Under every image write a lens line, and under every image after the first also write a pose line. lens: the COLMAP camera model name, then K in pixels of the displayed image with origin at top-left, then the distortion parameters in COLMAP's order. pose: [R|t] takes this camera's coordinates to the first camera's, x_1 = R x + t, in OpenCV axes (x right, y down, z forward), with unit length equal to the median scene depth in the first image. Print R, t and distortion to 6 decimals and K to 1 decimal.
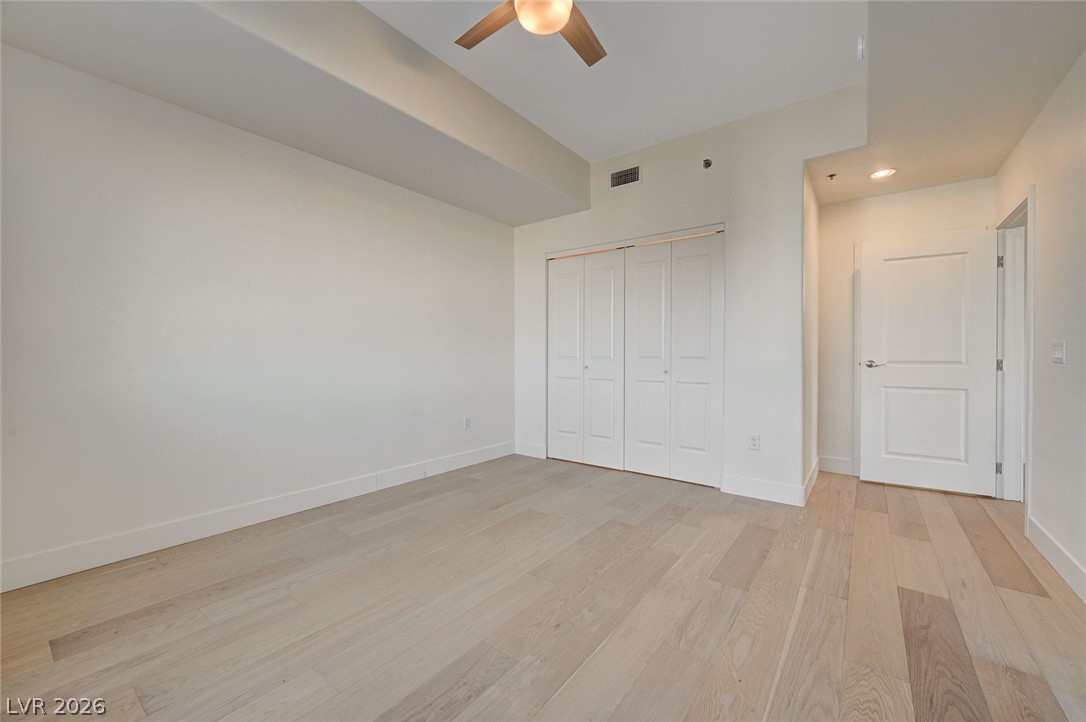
lens RADIAL K [[429.1, 0, 542.6], [0, 429.1, 359.2], [0, 0, 1]] dist [0.000467, 0.000134]
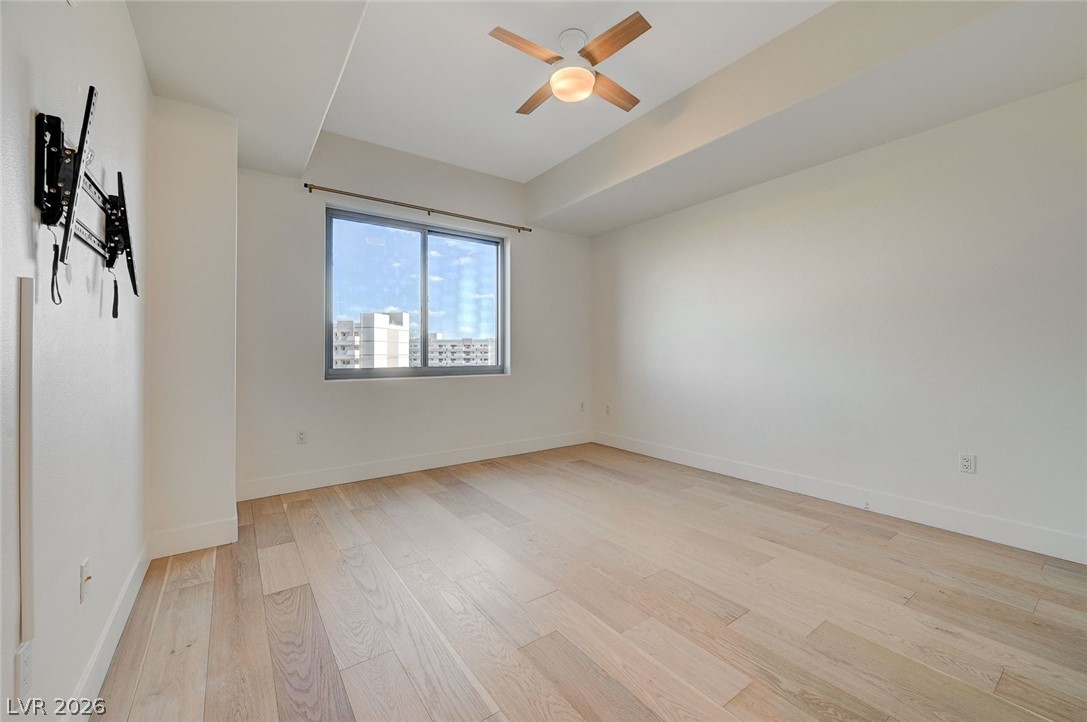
lens RADIAL K [[434.9, 0, 550.5], [0, 434.9, 352.1], [0, 0, 1]] dist [-0.001097, -0.000115]
pose [[-0.284262, -0.004604, -0.958736, 1.037612], [-0.007815, 0.999966, -0.002485, -0.008018], [0.958715, 0.006786, -0.284288, 1.075218]]
